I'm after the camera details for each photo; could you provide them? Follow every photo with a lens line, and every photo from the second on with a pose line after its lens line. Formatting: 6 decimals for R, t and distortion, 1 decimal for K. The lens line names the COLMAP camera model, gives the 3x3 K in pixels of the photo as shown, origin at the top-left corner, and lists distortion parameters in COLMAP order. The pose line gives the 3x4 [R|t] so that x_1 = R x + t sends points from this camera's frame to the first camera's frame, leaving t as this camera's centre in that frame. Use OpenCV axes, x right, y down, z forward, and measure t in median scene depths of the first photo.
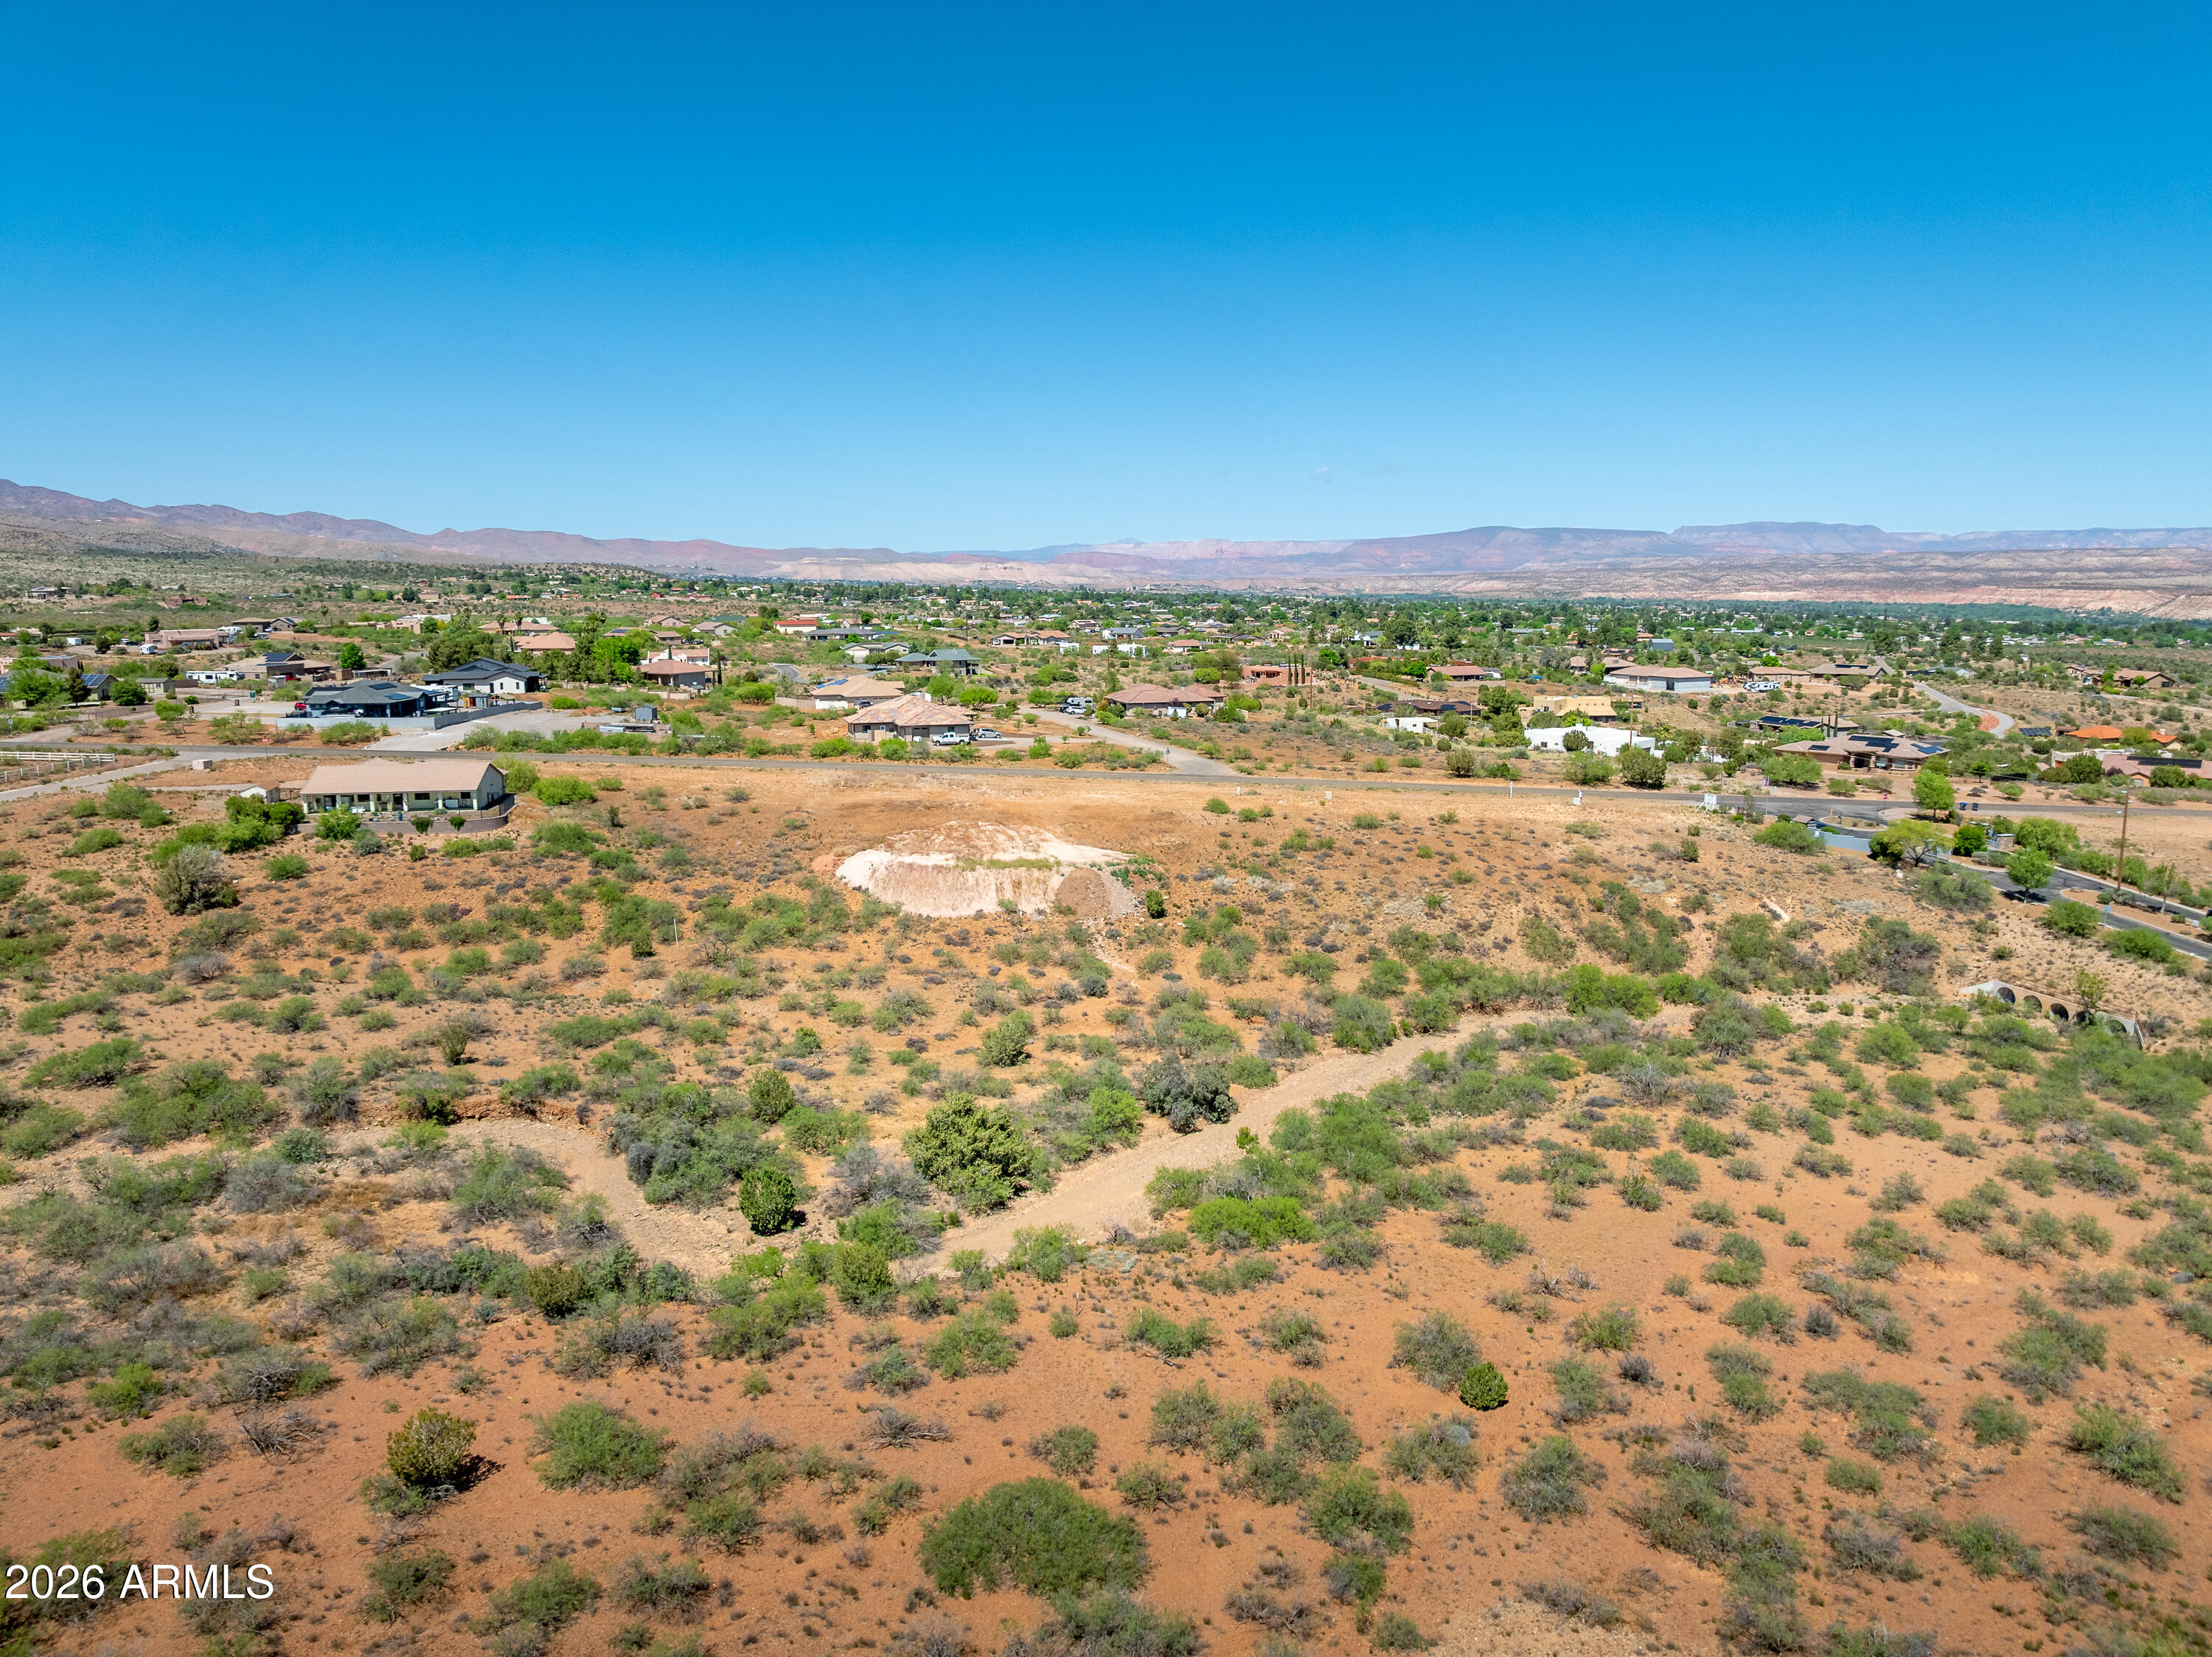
lens RADIAL K [[1552.6, 0, 1112.7], [0, 1552.6, 821.6], [0, 0, 1]] dist [-0.038626, -0.003800]
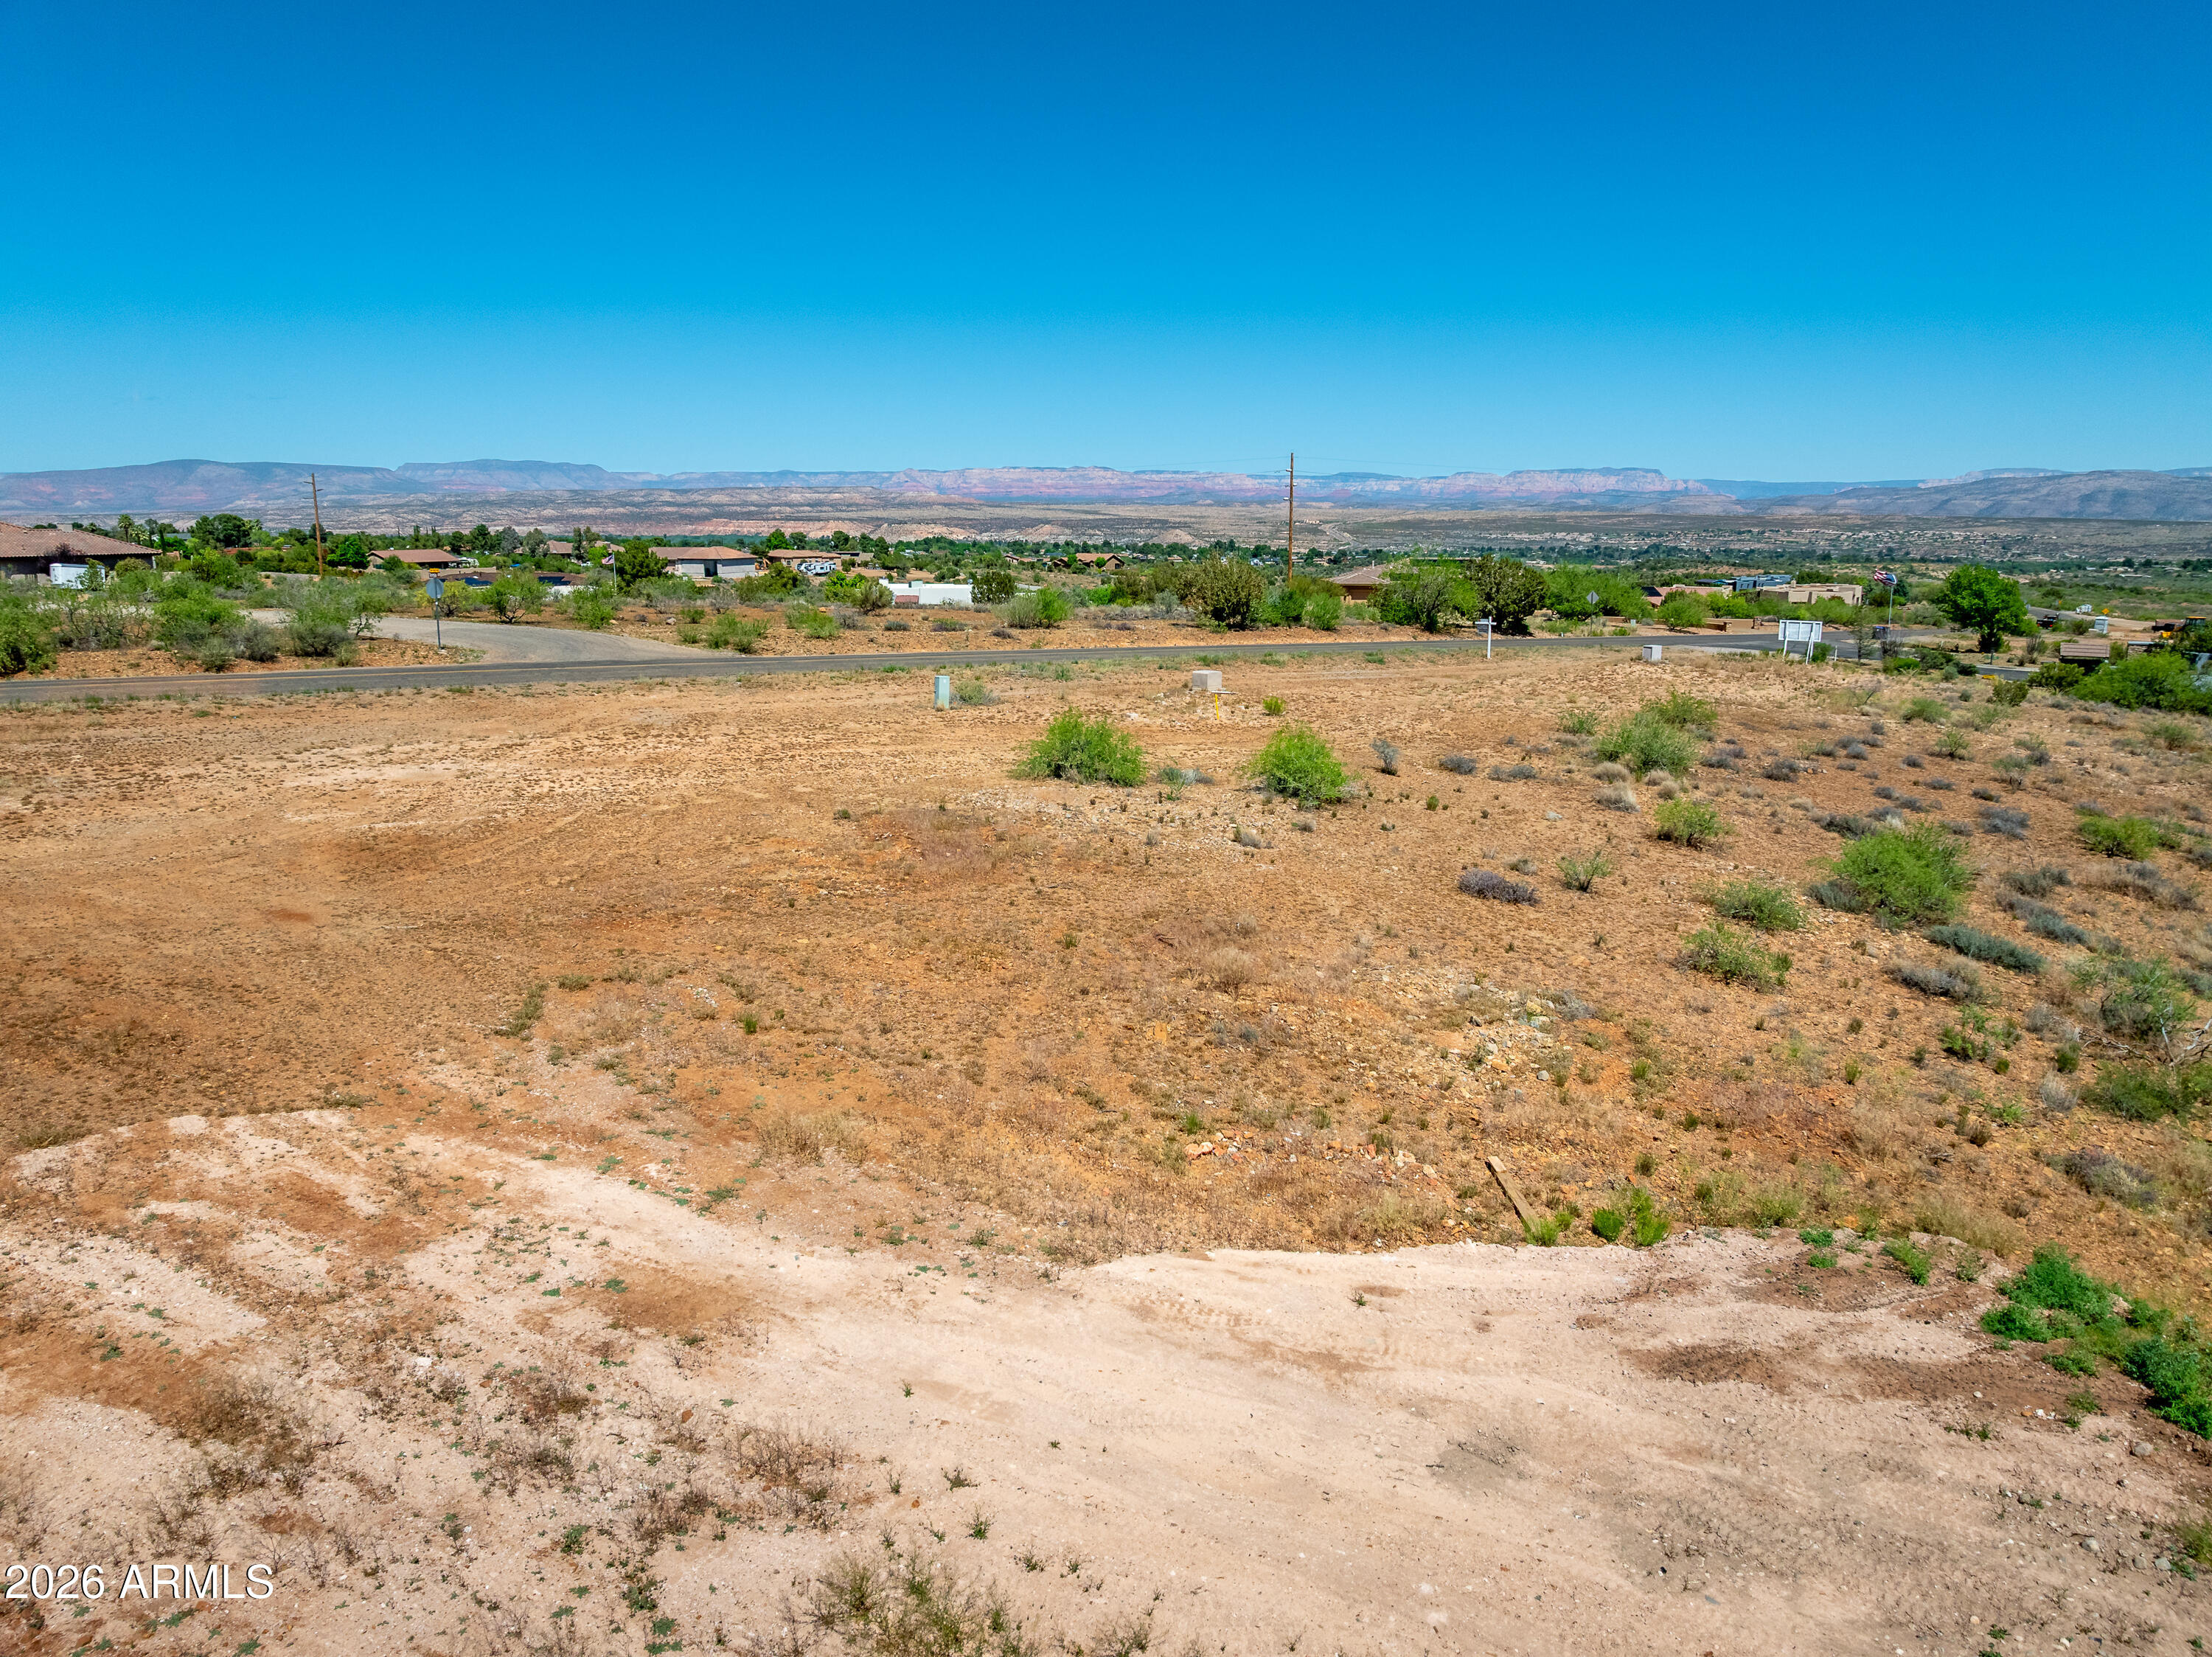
lens RADIAL K [[1552.6, 0, 1107.6], [0, 1552.6, 829.1], [0, 0, 1]] dist [-0.038626, -0.003800]
pose [[0.718118, -0.132290, 0.683232, -0.088446], [0.103197, 0.991155, 0.083445, -0.020187], [-0.688227, 0.010584, 0.725418, 1.005029]]
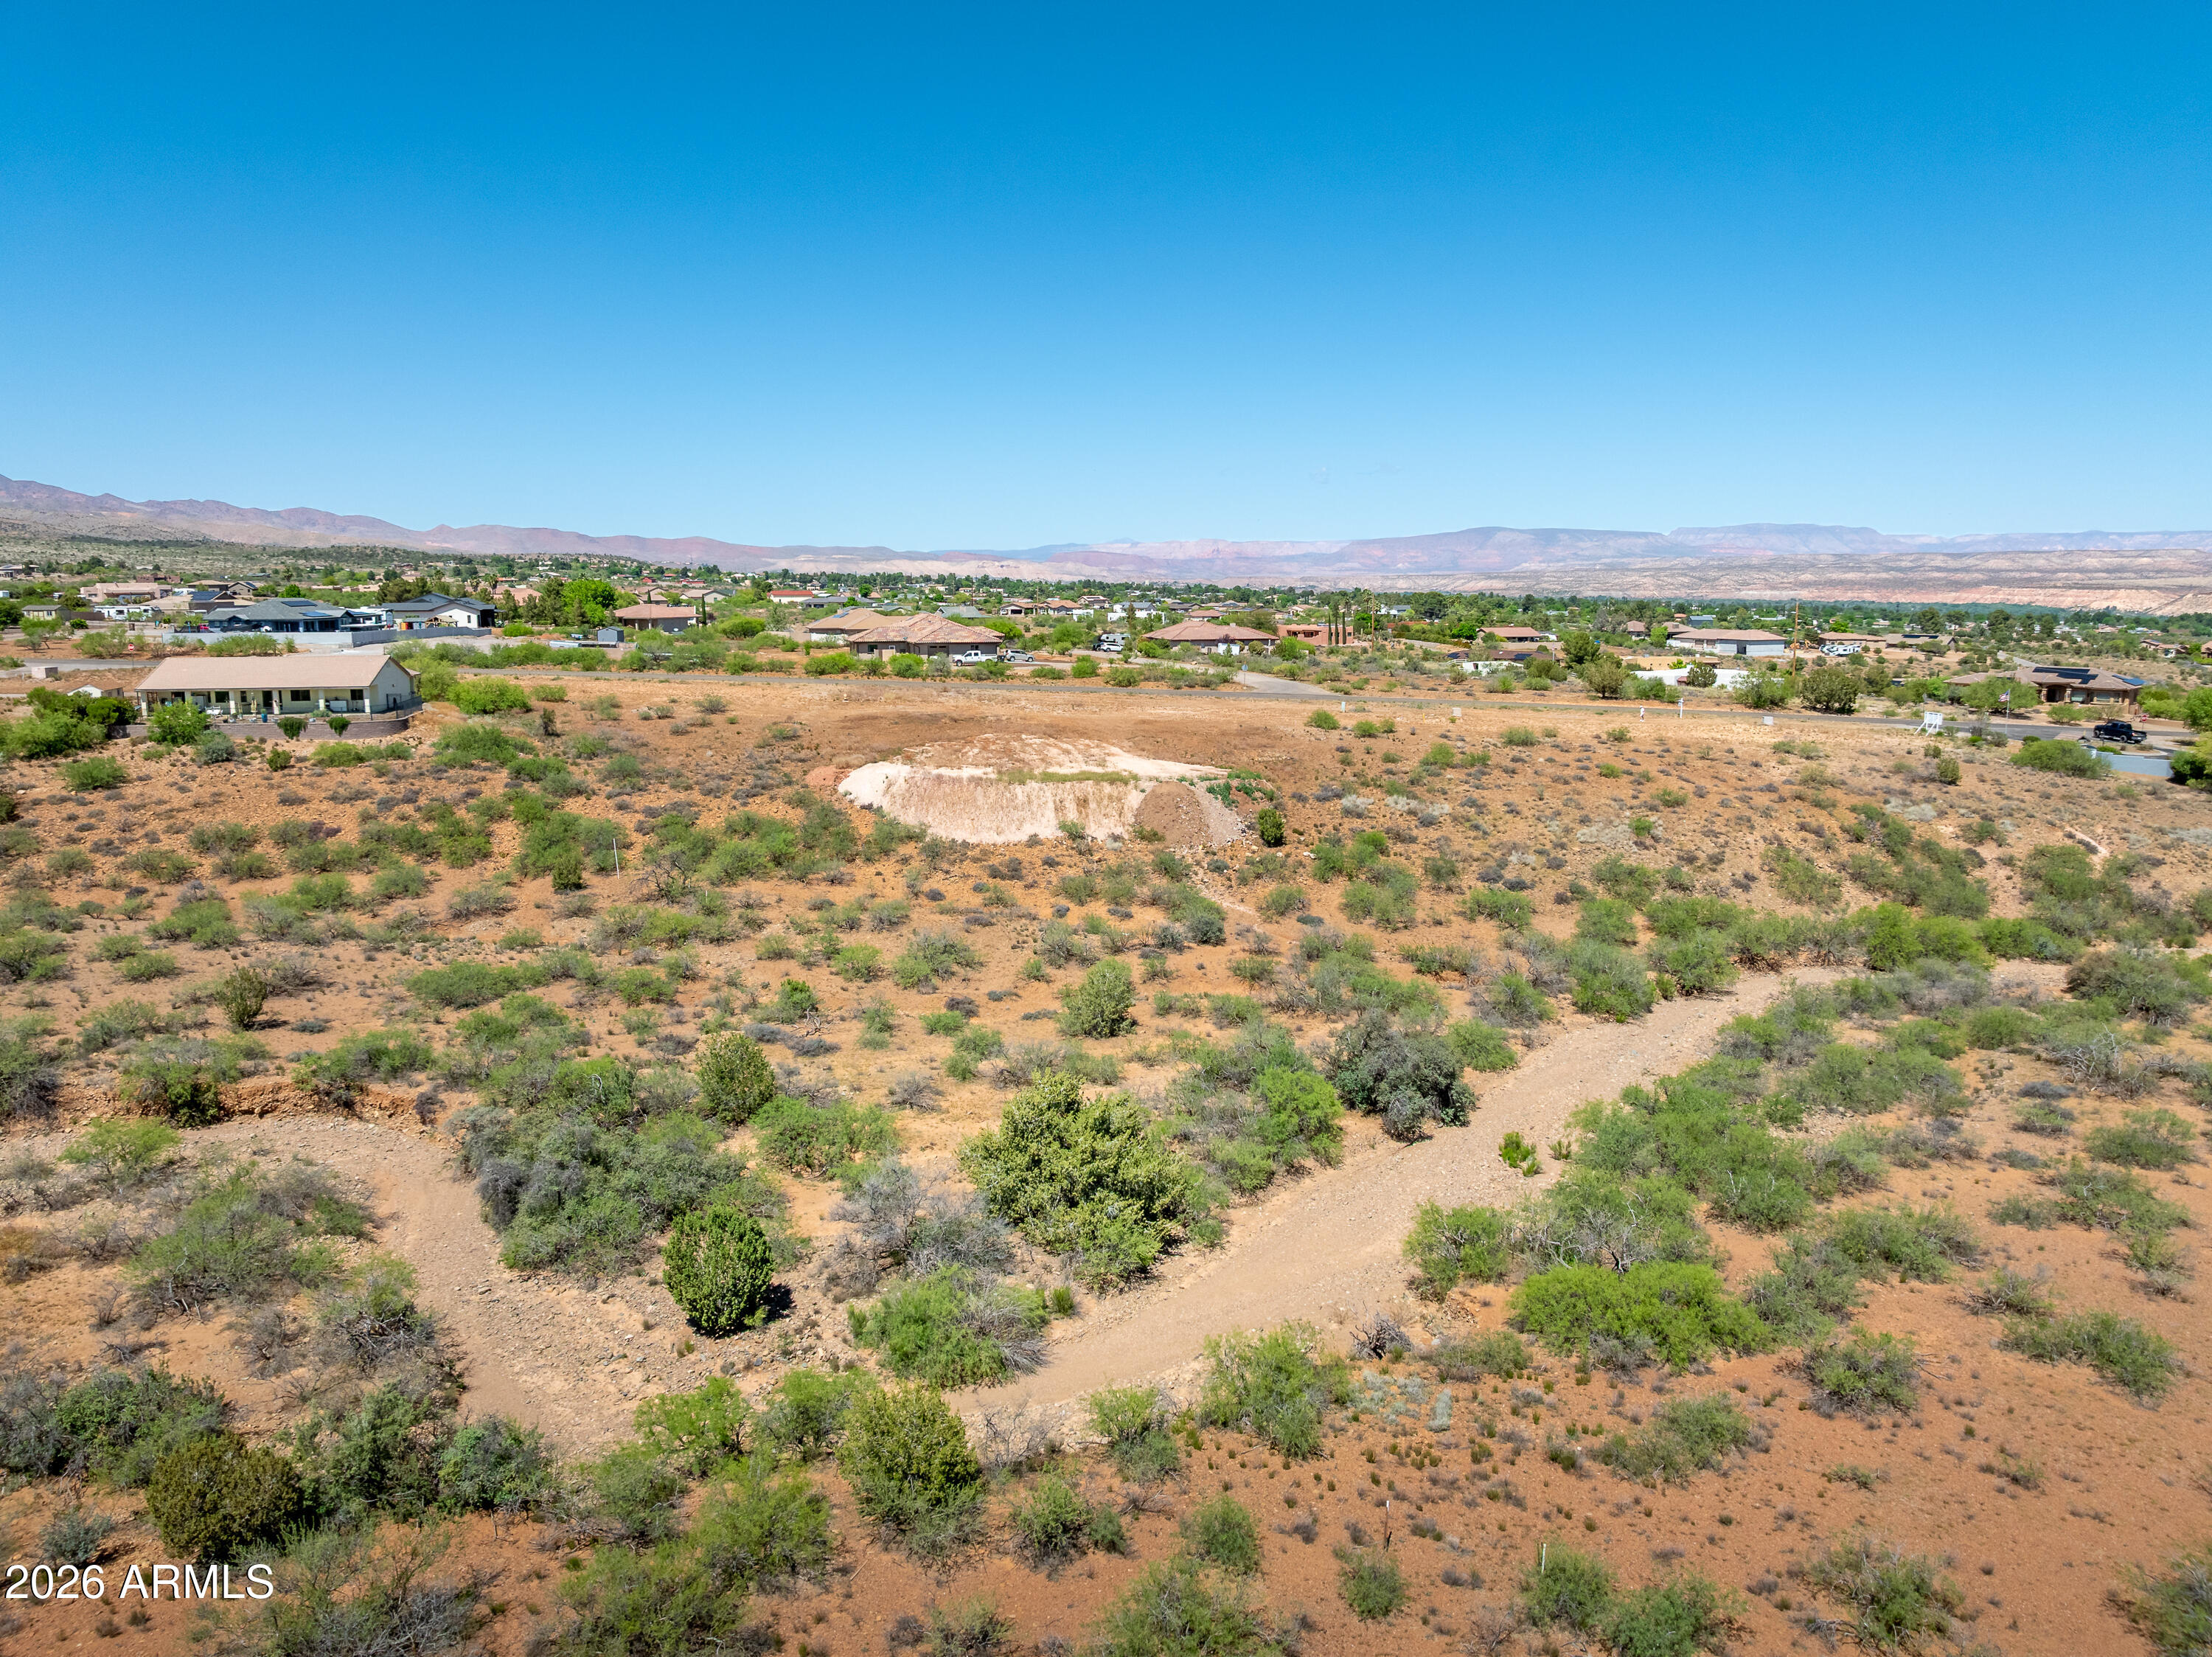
lens RADIAL K [[1552.6, 0, 1113.4], [0, 1552.6, 815.2], [0, 0, 1]] dist [-0.038626, -0.003800]
pose [[0.999988, 0.003211, 0.003564, -0.049227], [-0.003196, 0.999986, -0.004257, 0.049399], [-0.003578, 0.004245, 0.999985, 0.256113]]
